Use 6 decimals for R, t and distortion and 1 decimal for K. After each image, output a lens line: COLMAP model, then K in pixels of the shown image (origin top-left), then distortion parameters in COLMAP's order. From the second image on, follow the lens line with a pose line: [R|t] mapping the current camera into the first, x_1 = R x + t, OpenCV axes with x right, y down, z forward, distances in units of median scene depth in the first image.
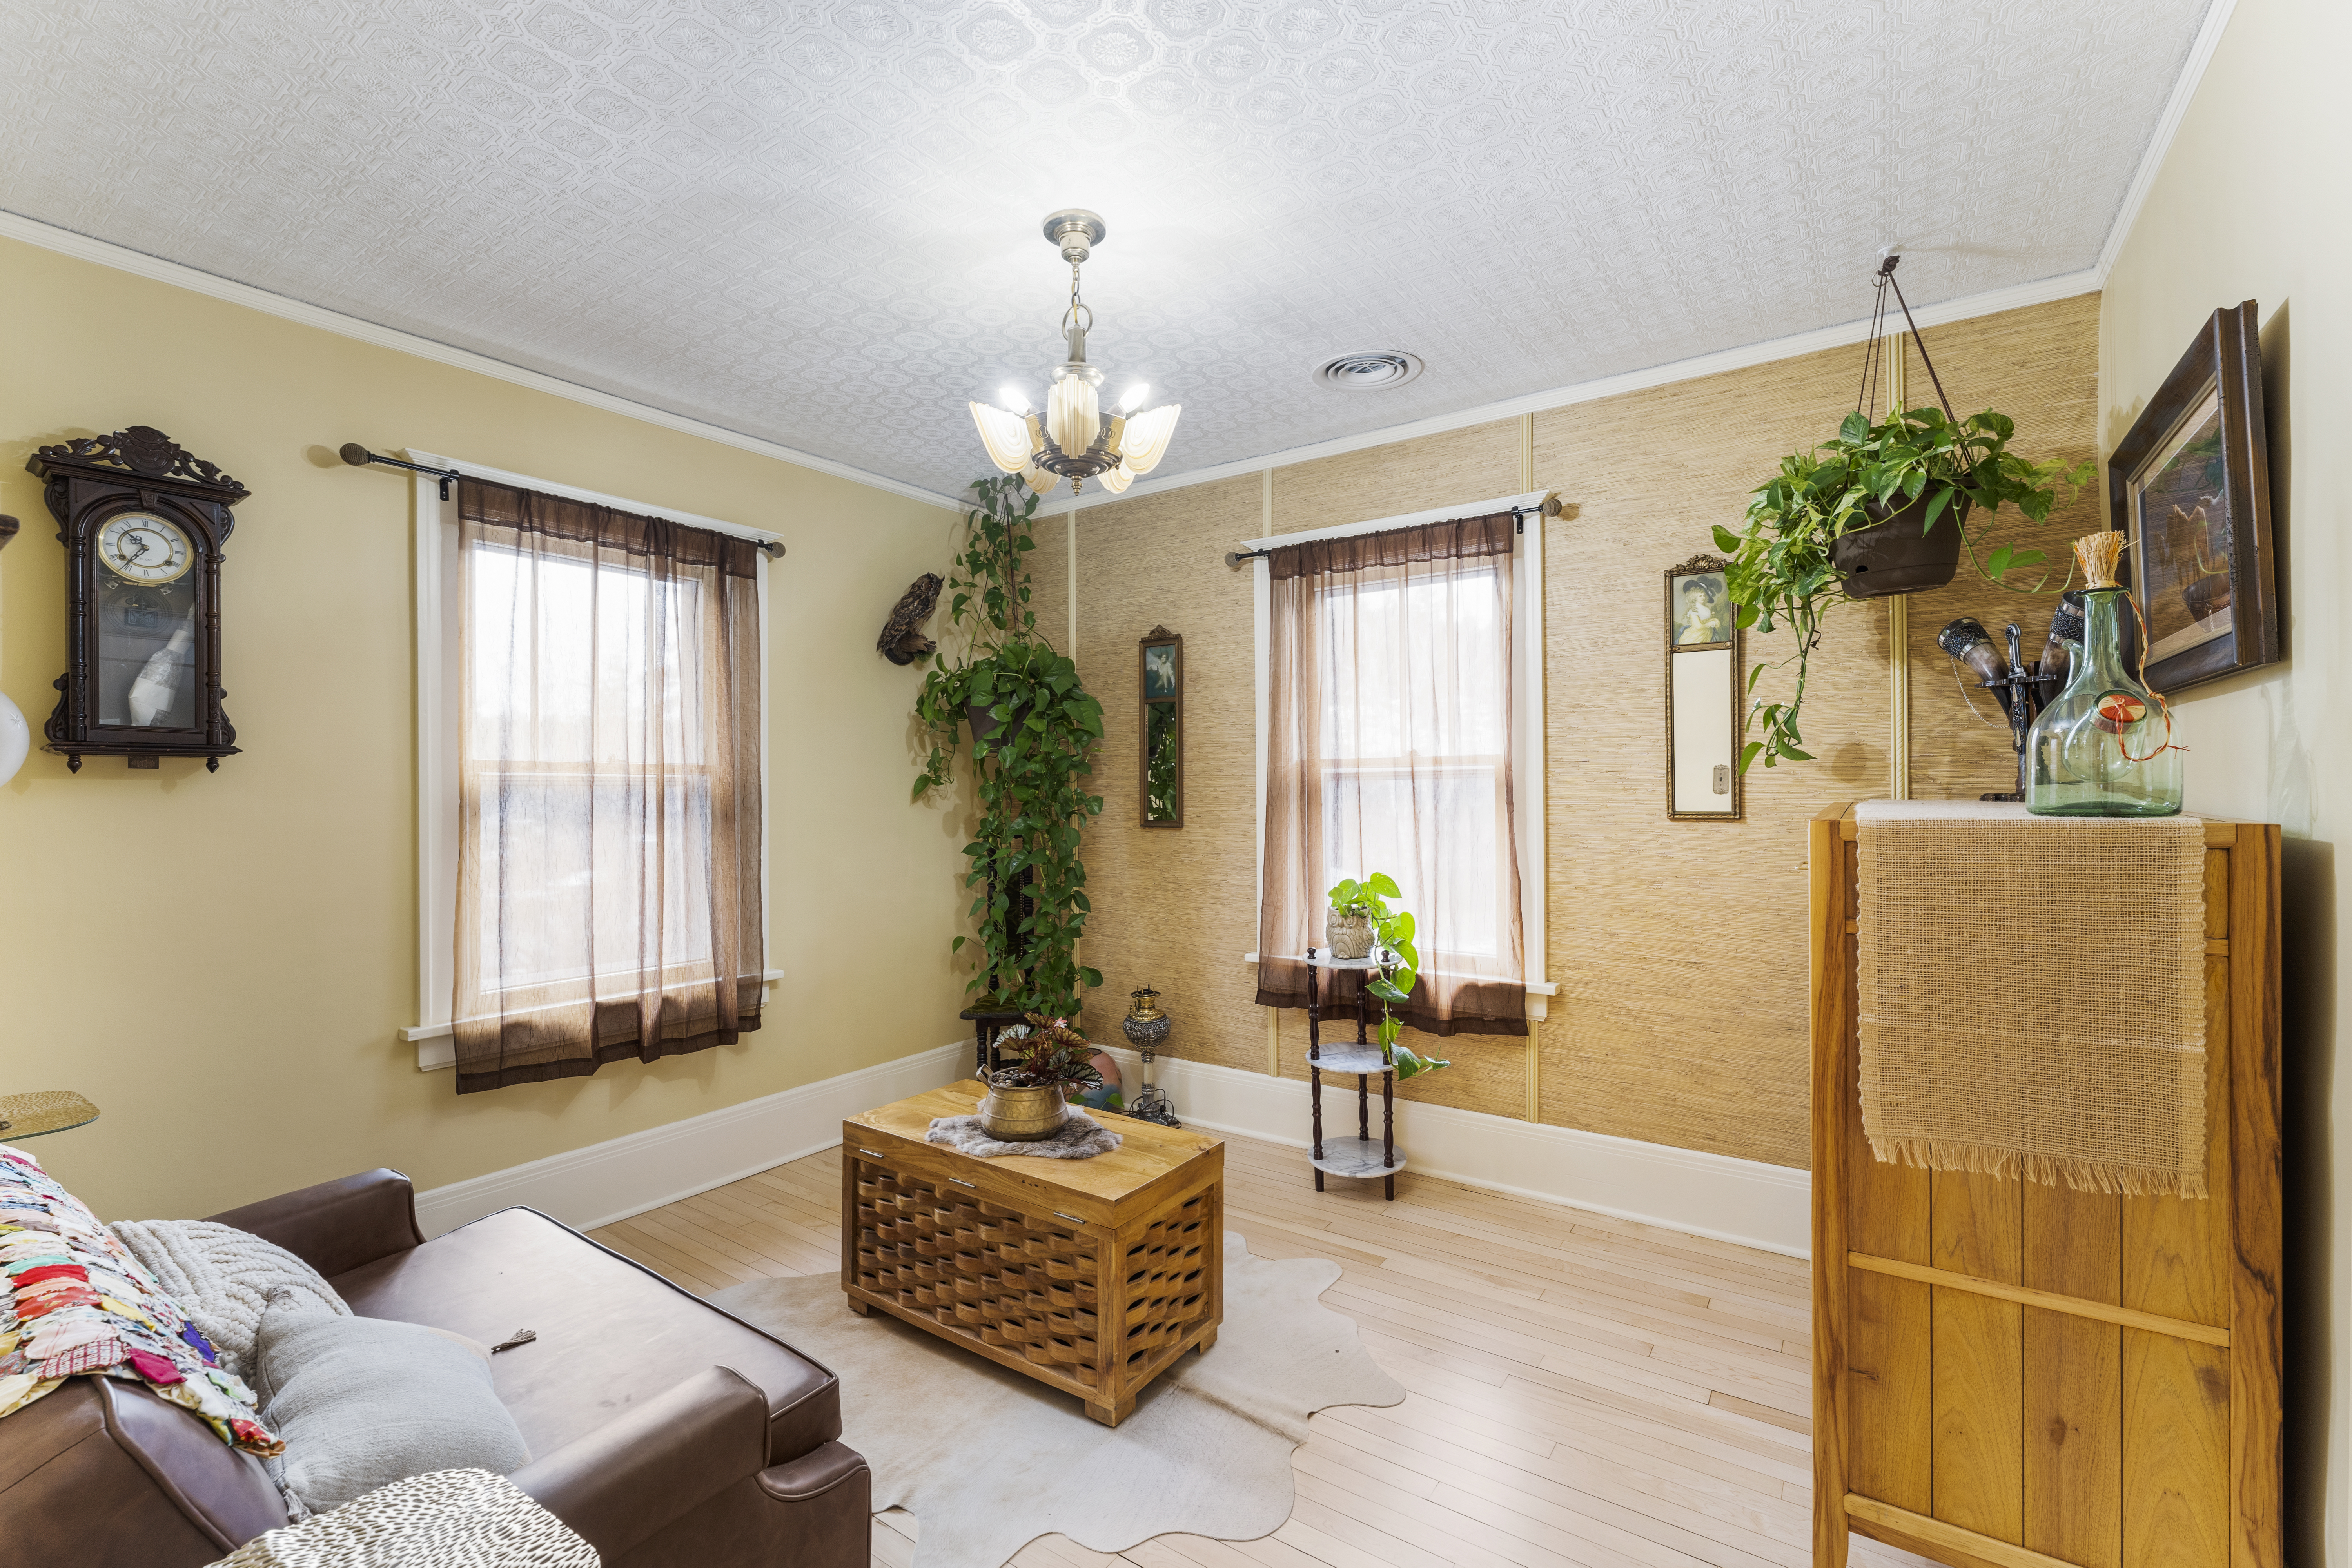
lens RADIAL K [[1017.6, 0, 1176.0], [0, 1017.6, 784.0], [0, 0, 1]] dist [-0.003033, -0.000467]
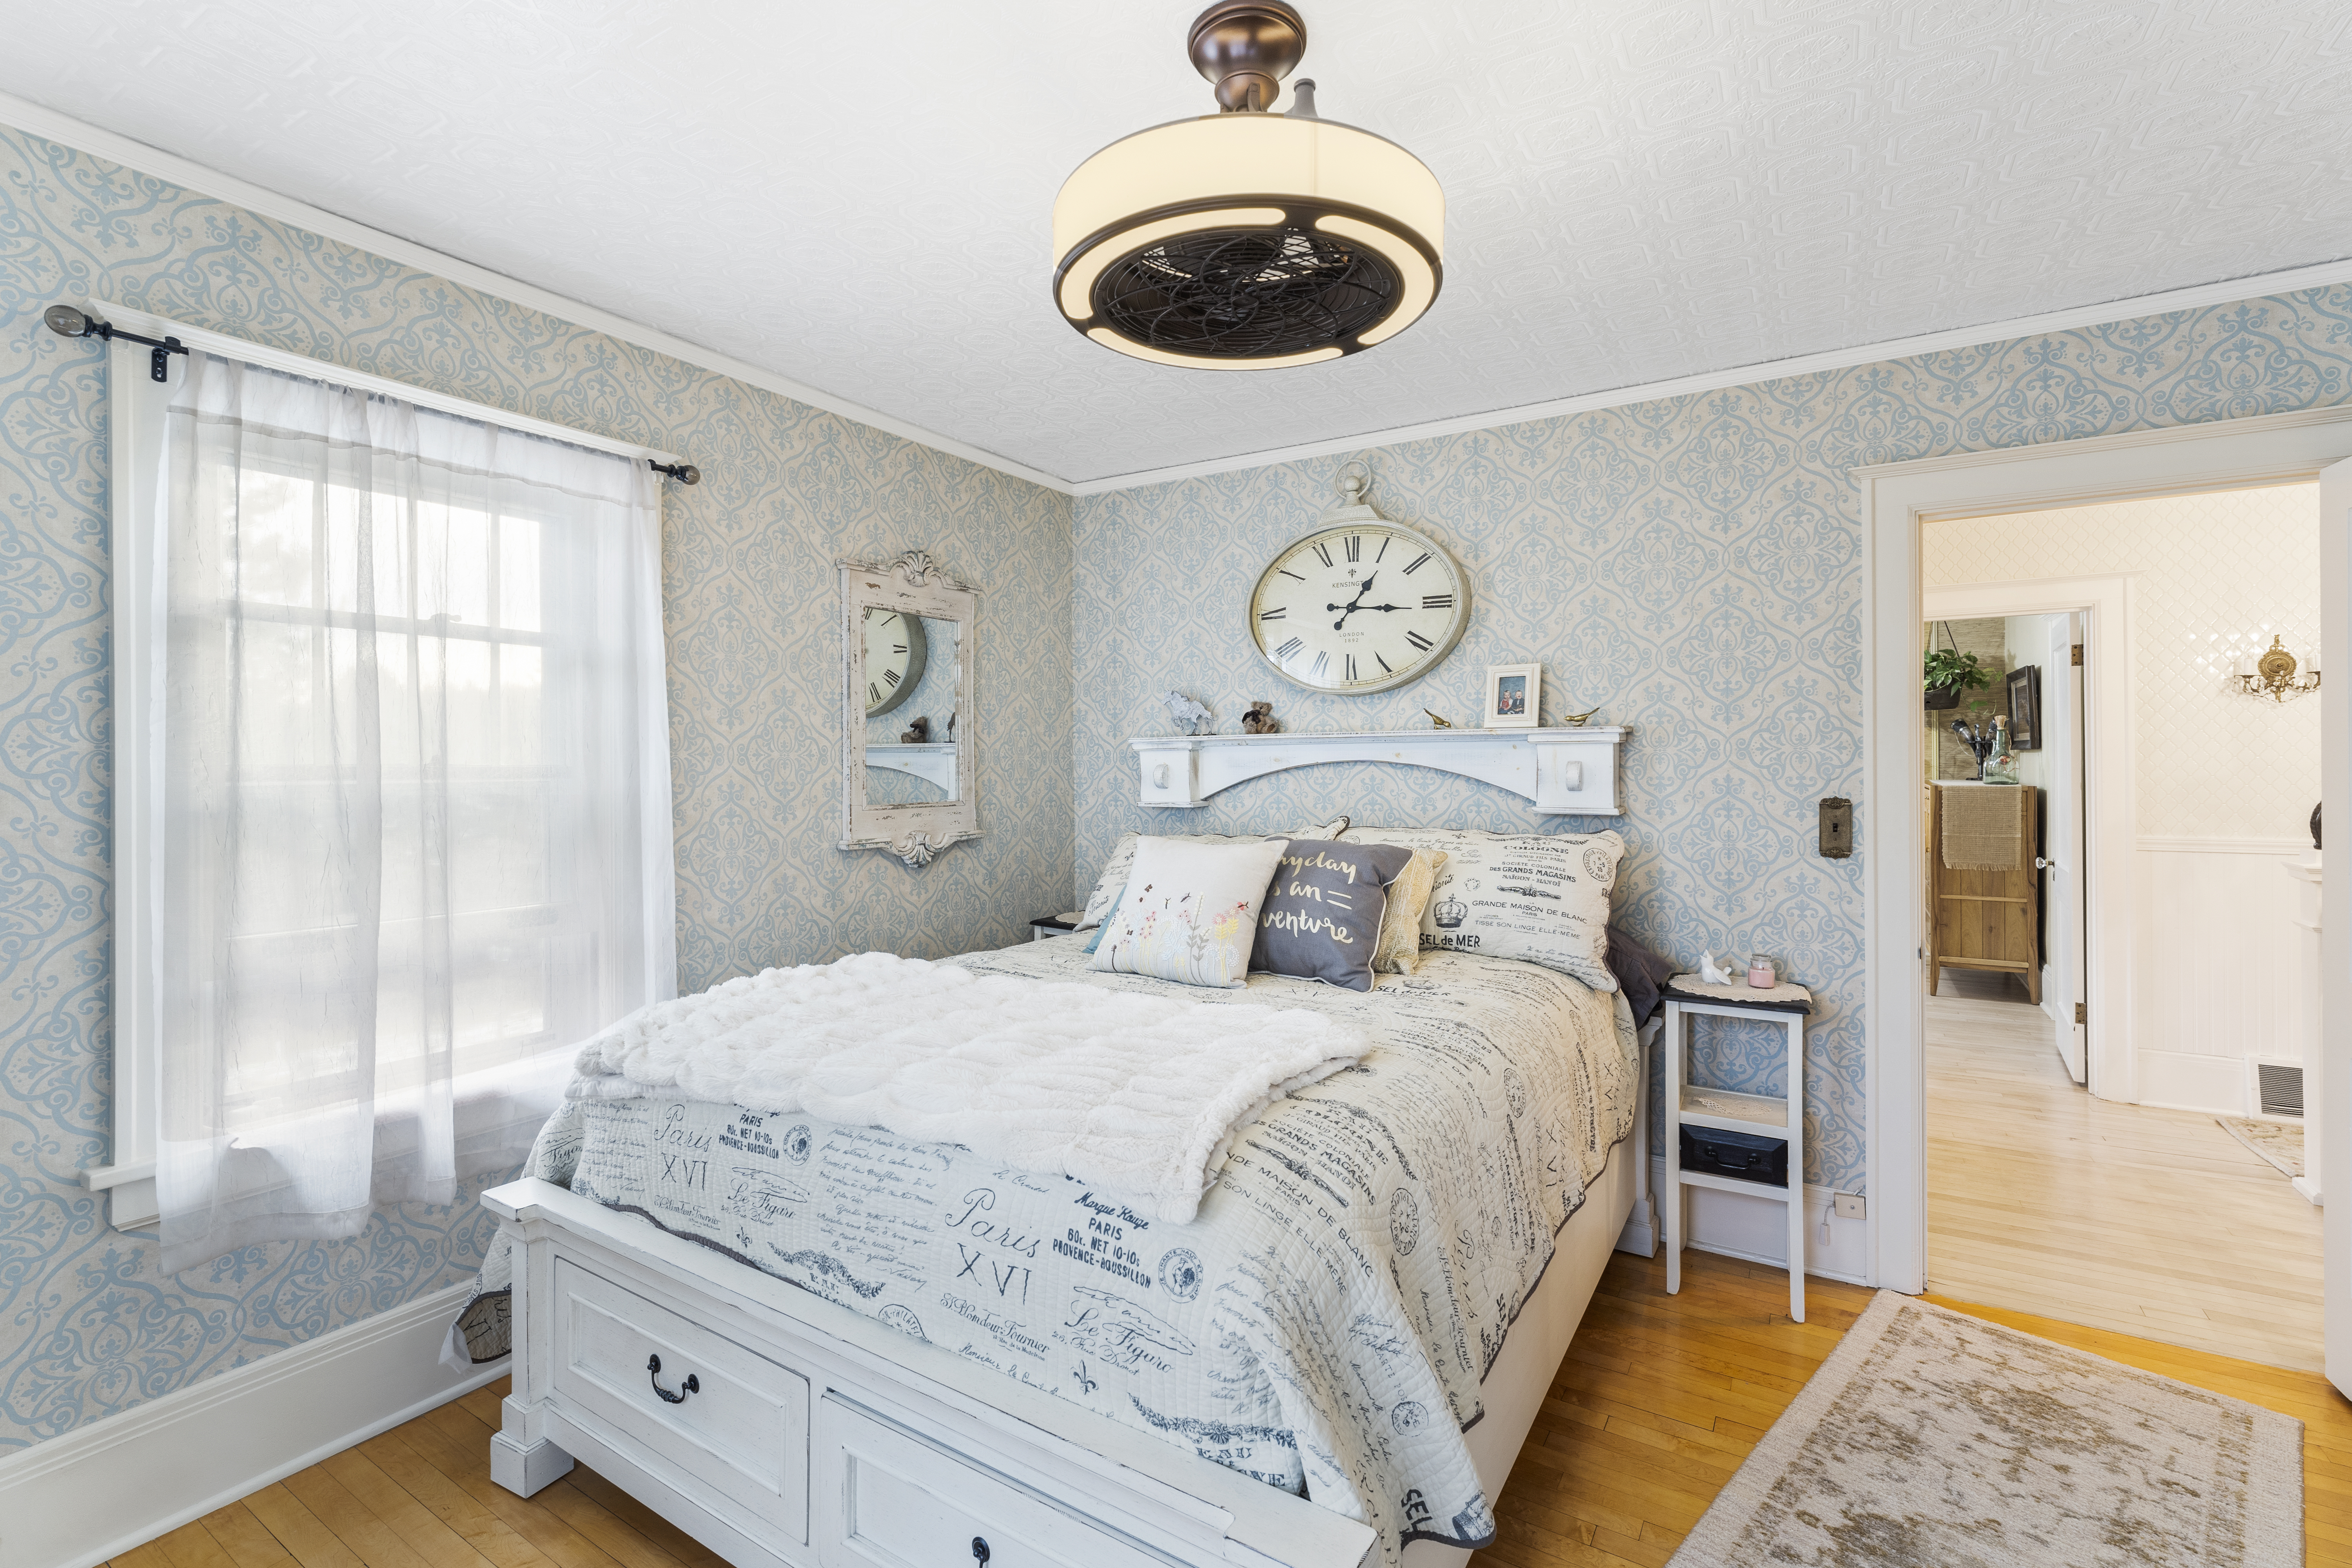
lens RADIAL K [[1033.9, 0, 1177.5], [0, 1033.9, 753.1], [0, 0, 1]] dist [0.000213, 0.000046]
pose [[0.998700, 0.004867, 0.050735, -2.159113], [-0.004868, 0.999988, -0.000092, -0.065052], [-0.050734, -0.000155, 0.998712, -2.473062]]
